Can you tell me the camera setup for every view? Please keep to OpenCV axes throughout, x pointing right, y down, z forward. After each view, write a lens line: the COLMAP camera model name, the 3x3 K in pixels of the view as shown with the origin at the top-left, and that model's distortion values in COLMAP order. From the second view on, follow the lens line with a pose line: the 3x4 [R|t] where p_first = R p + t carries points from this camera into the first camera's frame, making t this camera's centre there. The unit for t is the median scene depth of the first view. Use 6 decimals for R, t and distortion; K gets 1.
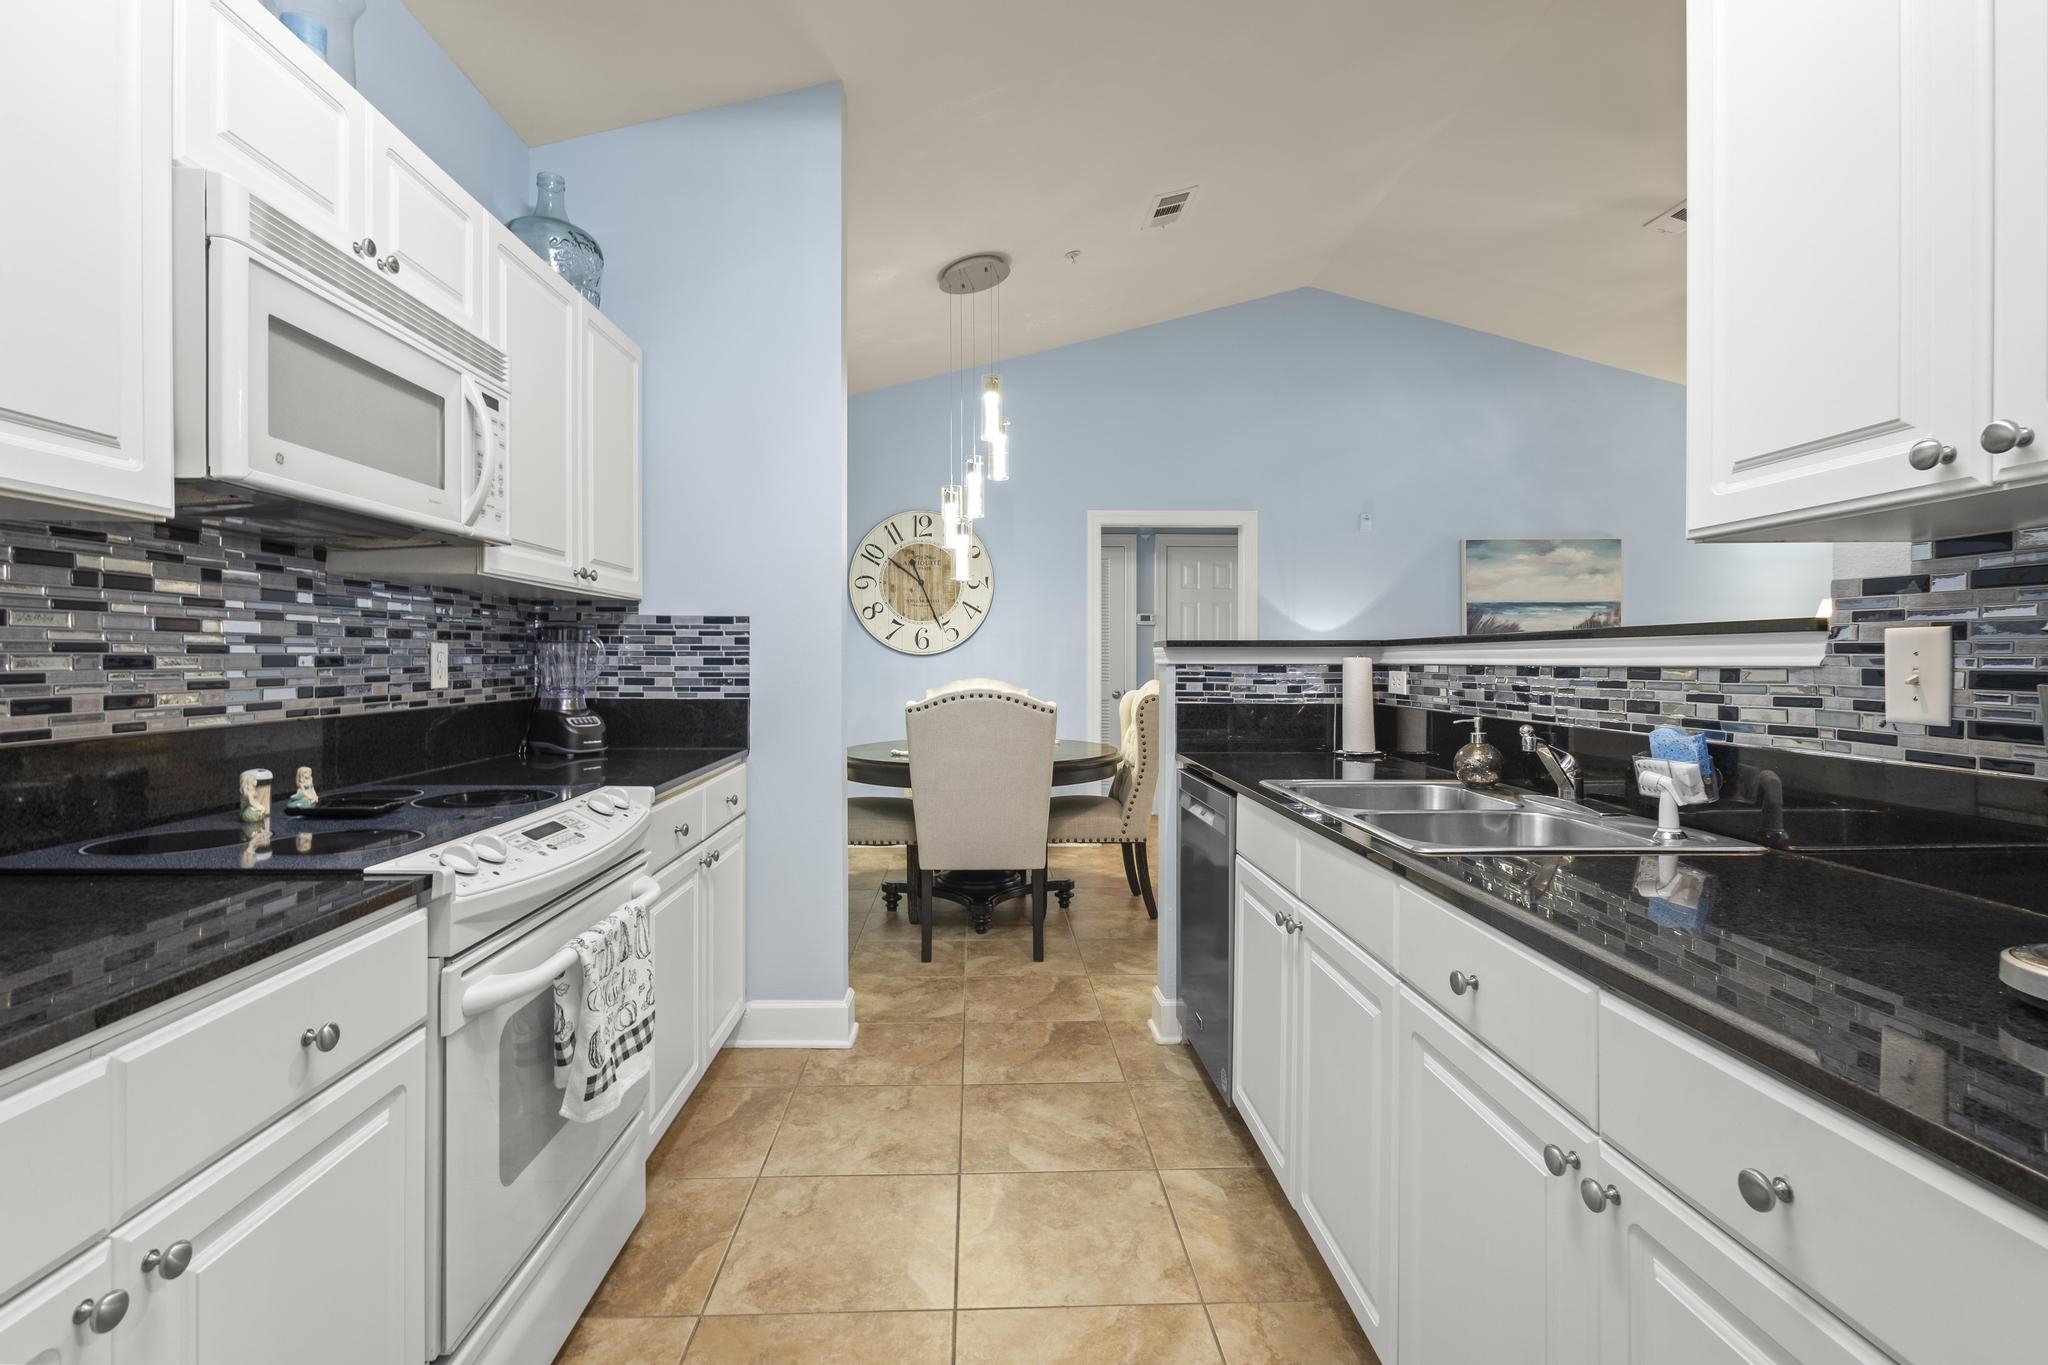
lens RADIAL K [[951.9, 0, 1016.8], [0, 951.9, 667.1], [0, 0, 1]] dist [0.012682, 0.000106]
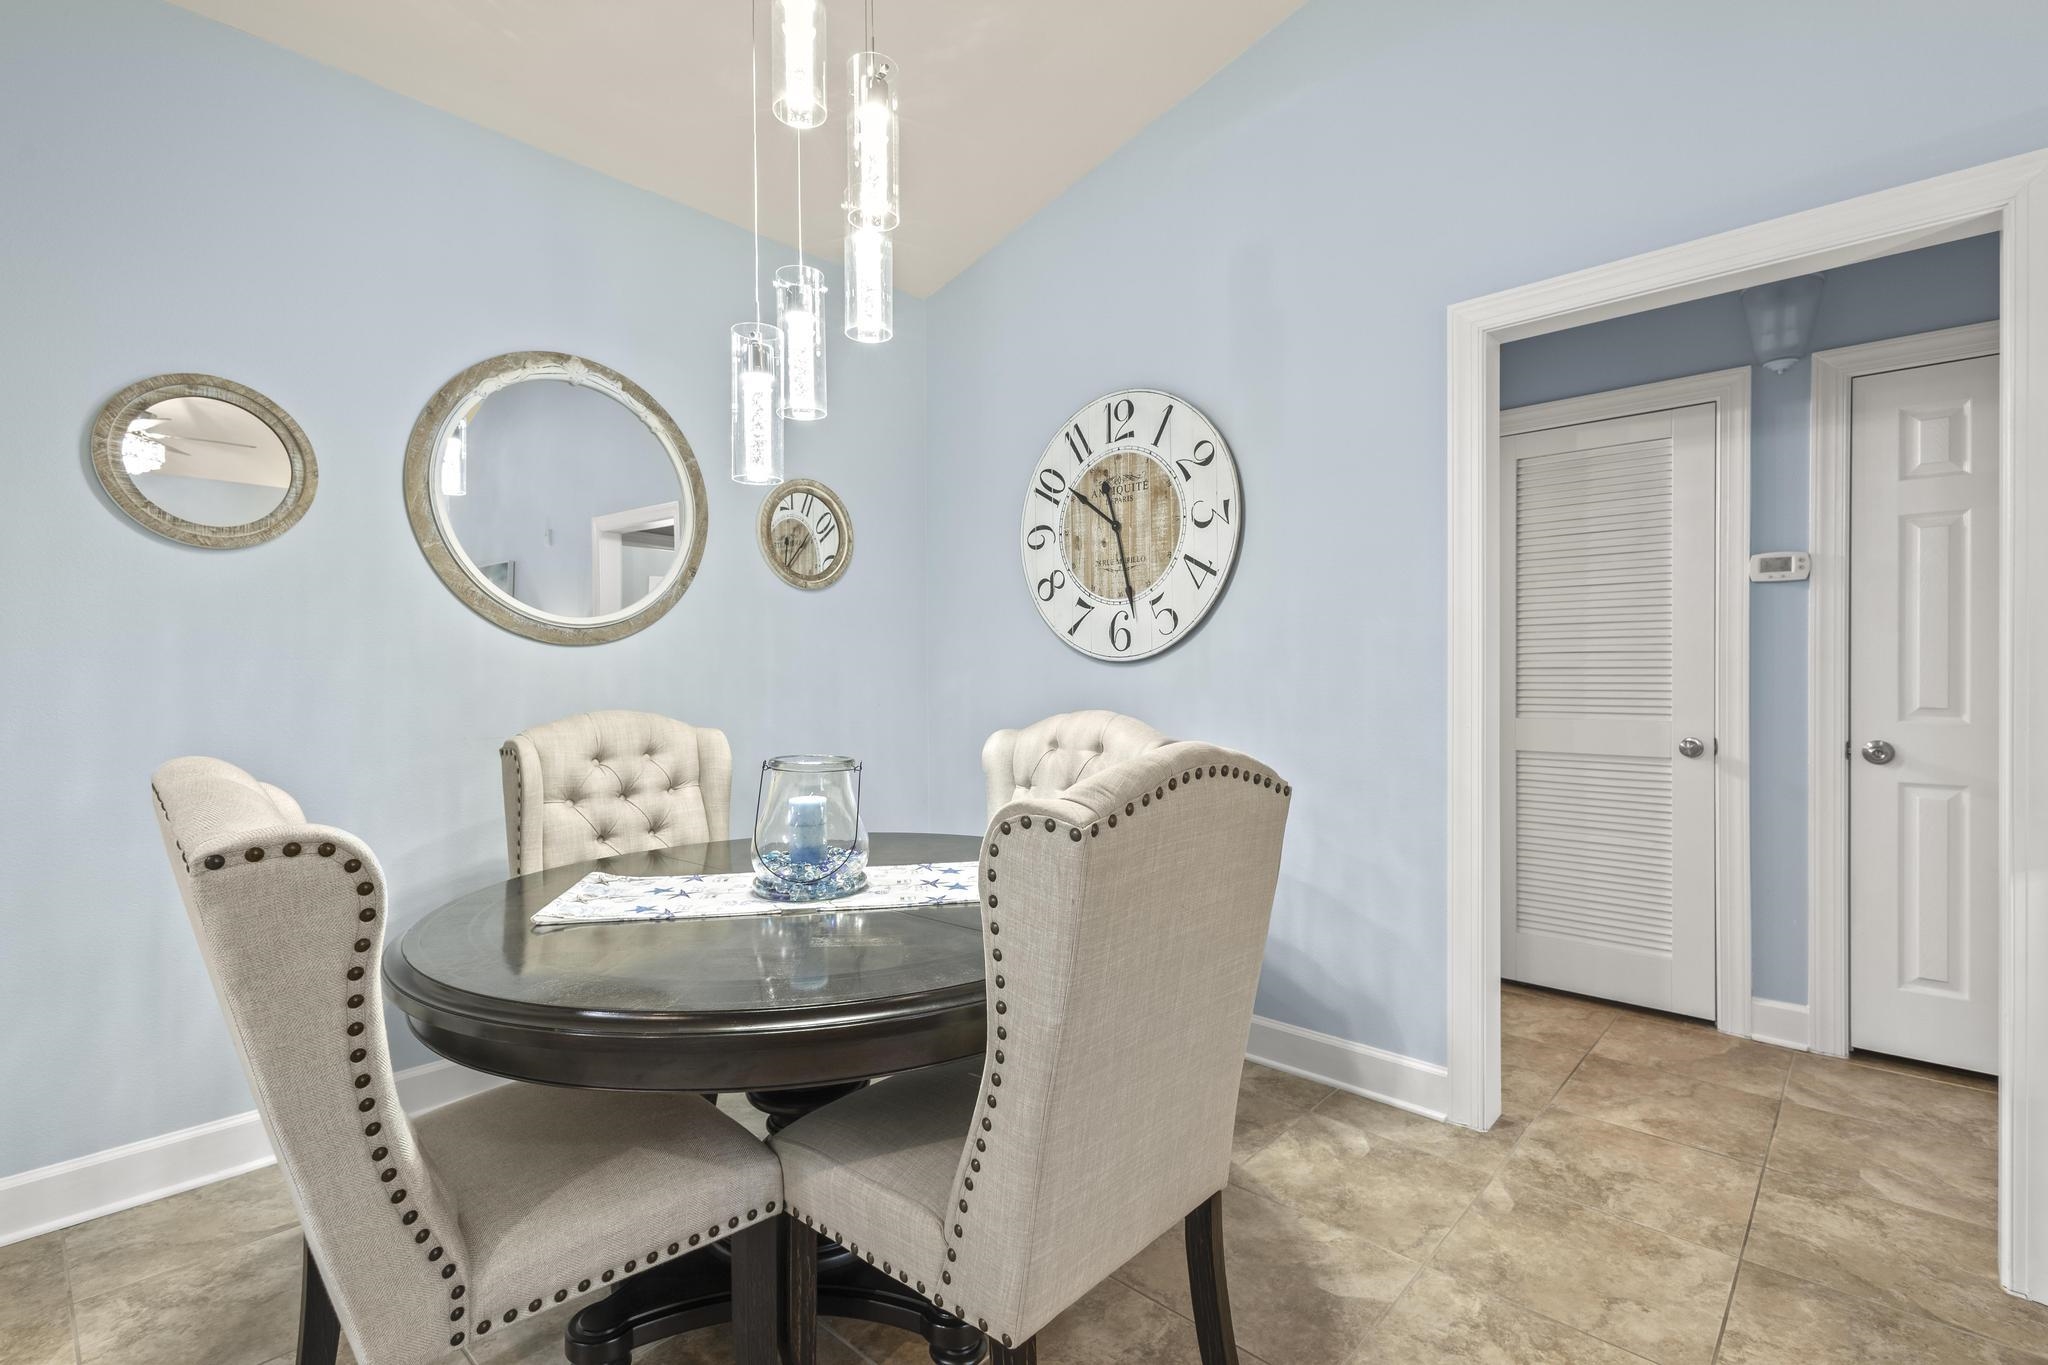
lens RADIAL K [[937.6, 0, 1019.2], [0, 937.6, 679.3], [0, 0, 1]] dist [0.011169, -0.000316]
pose [[0.704995, 0.002623, -0.709208, 0.234543], [-0.000288, 0.999994, 0.003413, -0.004598], [0.709213, -0.002202, 0.704991, 0.586171]]
